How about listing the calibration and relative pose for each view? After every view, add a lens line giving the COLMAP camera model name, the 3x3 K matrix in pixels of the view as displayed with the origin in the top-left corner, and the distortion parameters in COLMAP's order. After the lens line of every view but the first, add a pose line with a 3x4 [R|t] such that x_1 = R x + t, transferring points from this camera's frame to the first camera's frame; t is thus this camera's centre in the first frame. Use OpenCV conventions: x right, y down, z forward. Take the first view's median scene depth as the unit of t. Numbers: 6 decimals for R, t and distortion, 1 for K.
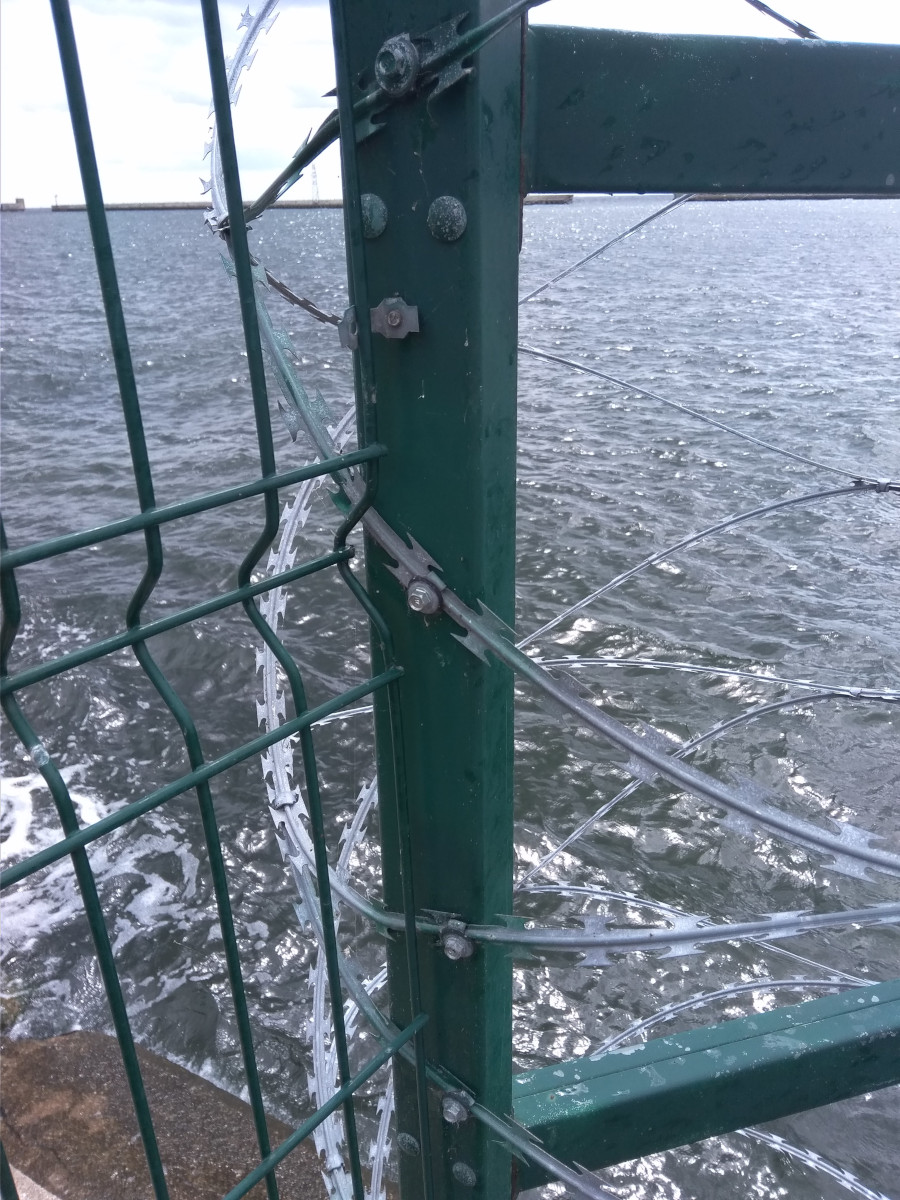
lens RADIAL K [[951.0, 0, 442.2], [0, 951.0, 598.2], [0, 0, 1]] dist [0.077485, -0.102217]
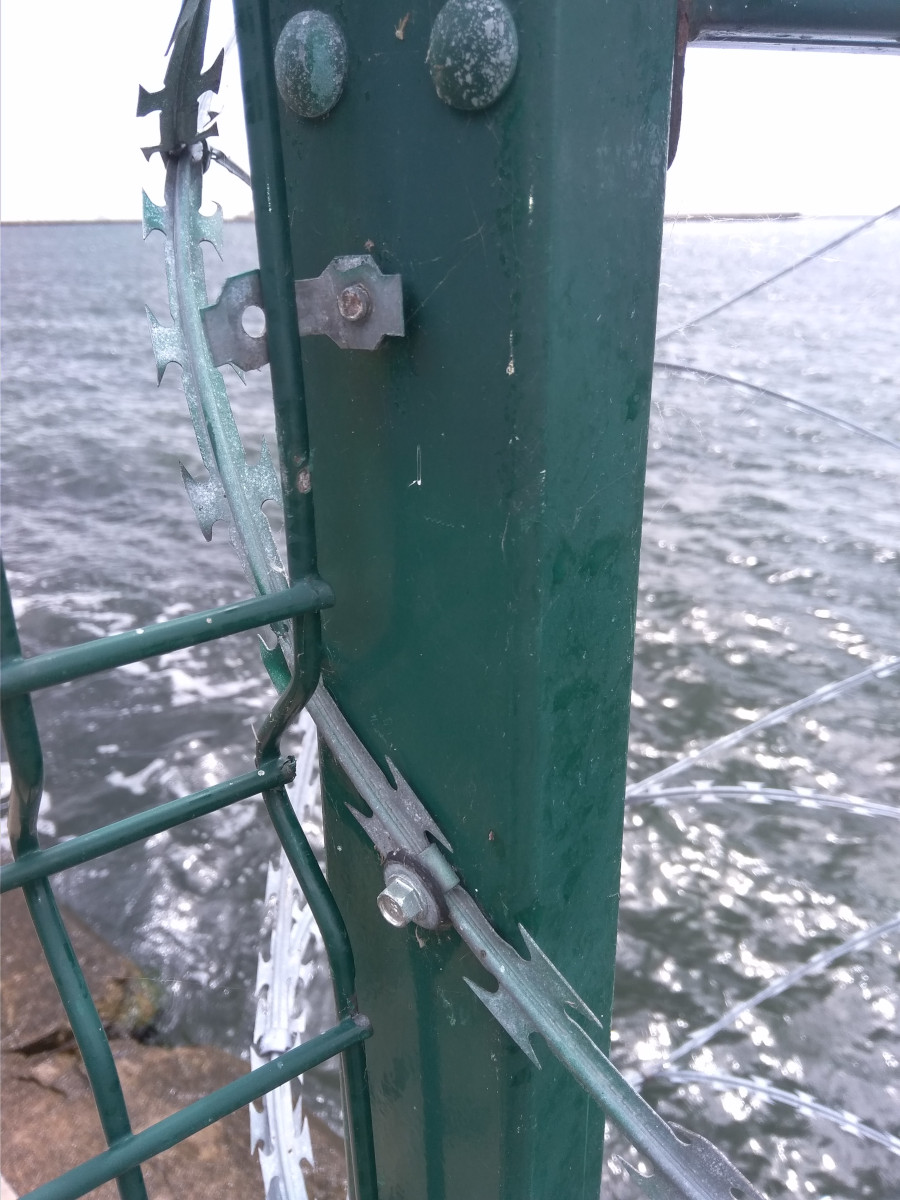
lens RADIAL K [[951.0, 0, 459.3], [0, 951.0, 598.8], [0, 0, 1]] dist [0.077485, -0.102217]
pose [[0.981752, 0.078067, -0.173401, 0.077678], [-0.079583, 0.996827, -0.001794, -0.155139], [0.172711, 0.015561, 0.984850, 0.557257]]
